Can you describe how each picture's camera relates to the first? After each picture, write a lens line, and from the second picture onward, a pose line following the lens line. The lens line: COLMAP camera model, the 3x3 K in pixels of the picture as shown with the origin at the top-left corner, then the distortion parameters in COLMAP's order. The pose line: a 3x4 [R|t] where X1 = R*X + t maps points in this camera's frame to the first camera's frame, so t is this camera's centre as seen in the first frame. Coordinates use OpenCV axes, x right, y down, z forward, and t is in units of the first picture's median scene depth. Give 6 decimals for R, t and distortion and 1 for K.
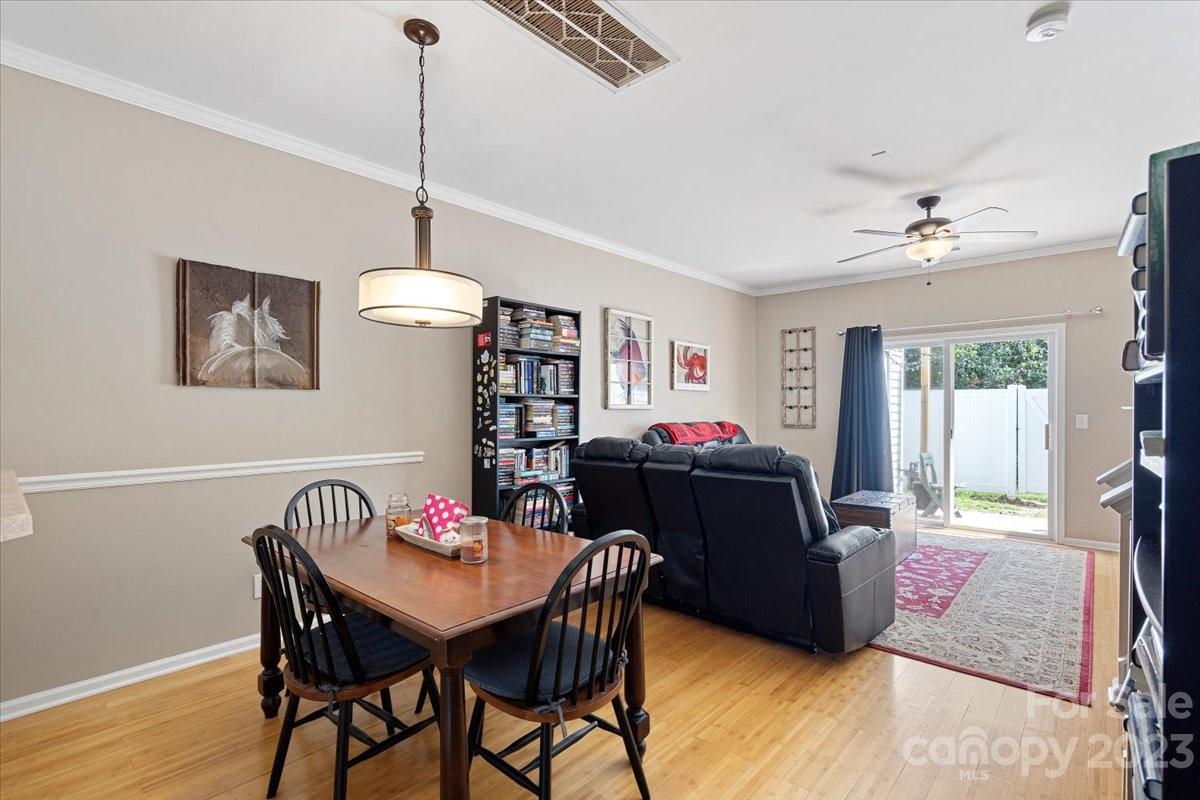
lens RADIAL K [[552.7, 0, 604.2], [0, 552.7, 409.7], [0, 0, 1]] dist [0.001058, 0.000243]
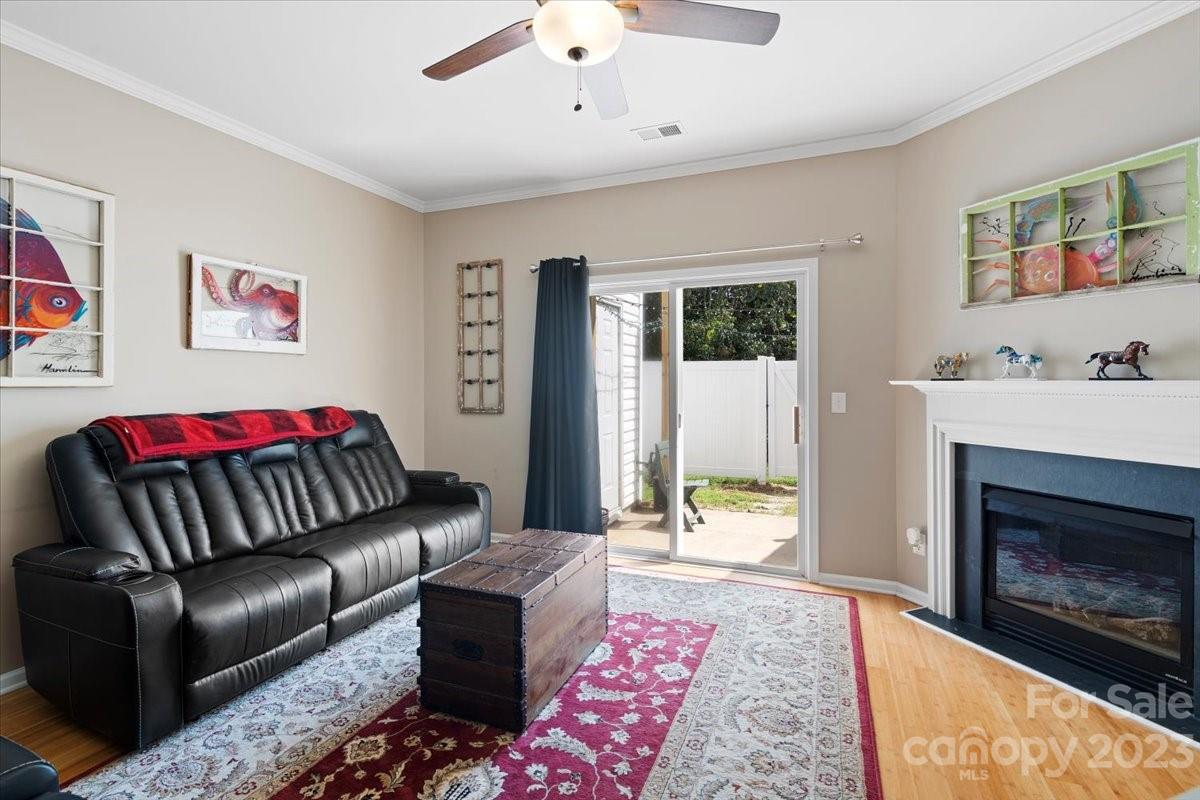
lens RADIAL K [[552.7, 0, 588.4], [0, 552.7, 377.9], [0, 0, 1]] dist [0.001058, 0.000243]
pose [[0.949349, 0.001066, 0.314222, 0.288815], [0.001972, 0.999954, -0.009350, -0.003012], [-0.314218, 0.009496, 0.949303, 0.365095]]
